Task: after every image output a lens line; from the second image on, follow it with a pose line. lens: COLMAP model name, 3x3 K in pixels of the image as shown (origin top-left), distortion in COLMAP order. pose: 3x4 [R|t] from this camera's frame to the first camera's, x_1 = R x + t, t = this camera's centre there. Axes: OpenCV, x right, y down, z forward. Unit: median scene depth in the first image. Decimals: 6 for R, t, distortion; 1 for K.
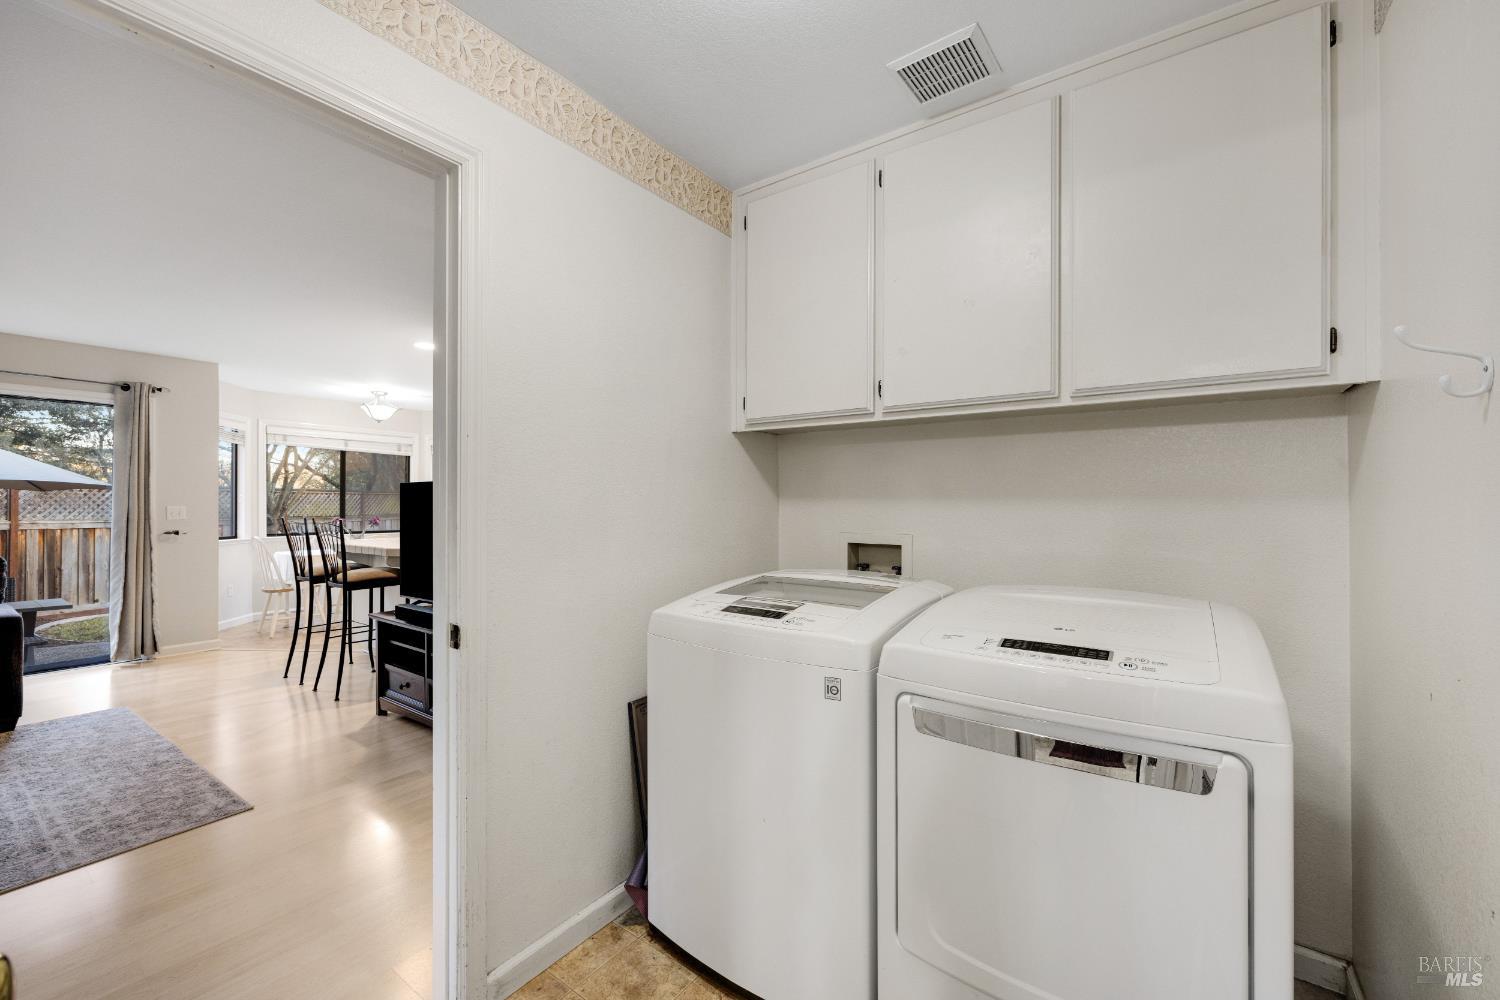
lens RADIAL K [[603.3, 0, 758.7], [0, 603.3, 502.6], [0, 0, 1]] dist [-0.019629, -0.000512]
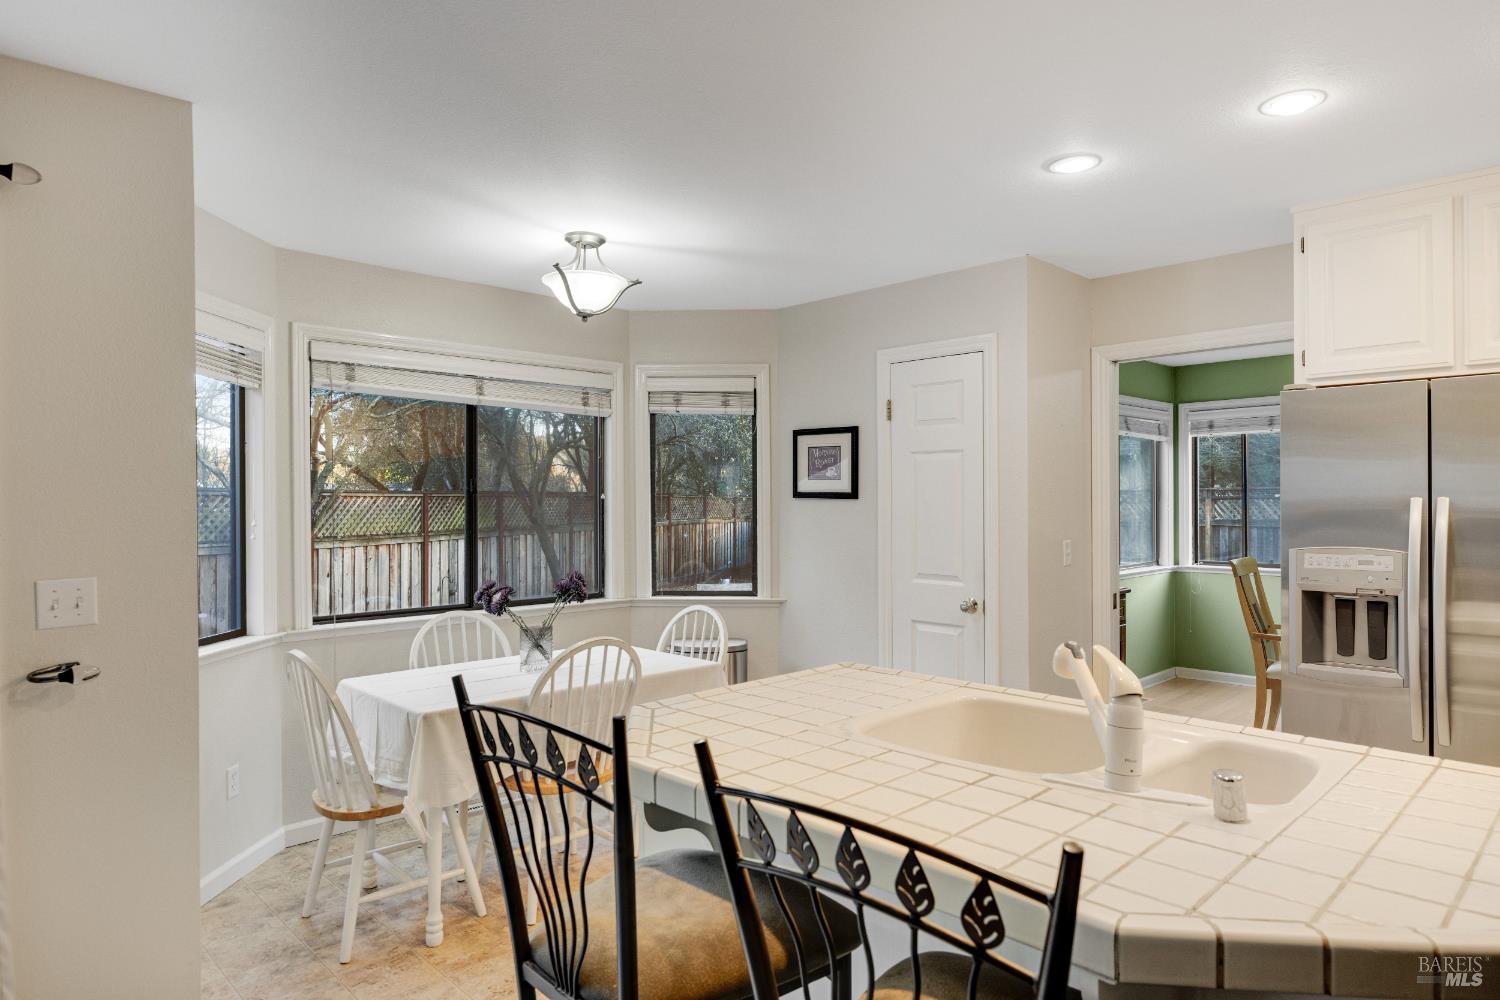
lens RADIAL K [[876.2, 0, 747.1], [0, 876.2, 502.5], [0, 0, 1]] dist [-0.018364, 0.001975]
pose [[0.981938, -0.009478, -0.188963, -0.448016], [0.011046, 0.999913, 0.007251, -0.025709], [0.188878, -0.009207, 0.981957, 0.504262]]
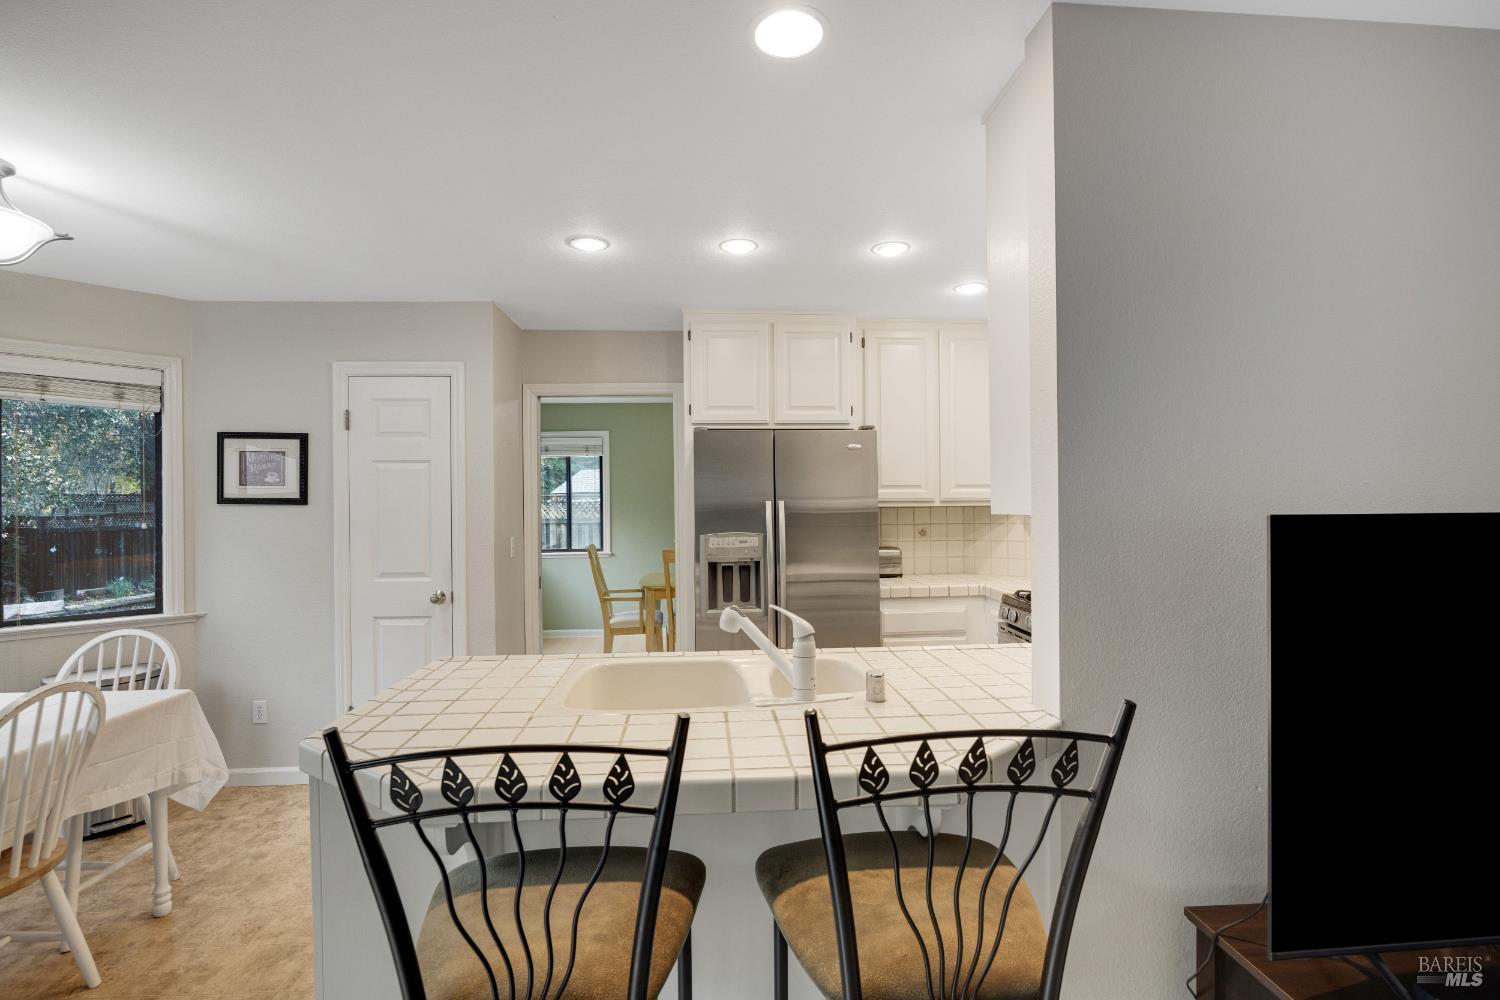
lens RADIAL K [[699.7, 0, 751.4], [0, 699.7, 493.2], [0, 0, 1]] dist [-0.003204, 0.000171]
pose [[0.793000, -0.006410, 0.609188, -0.561370], [0.011148, 0.999930, -0.003989, -0.025582], [-0.609120, 0.009955, 0.793016, 0.541671]]
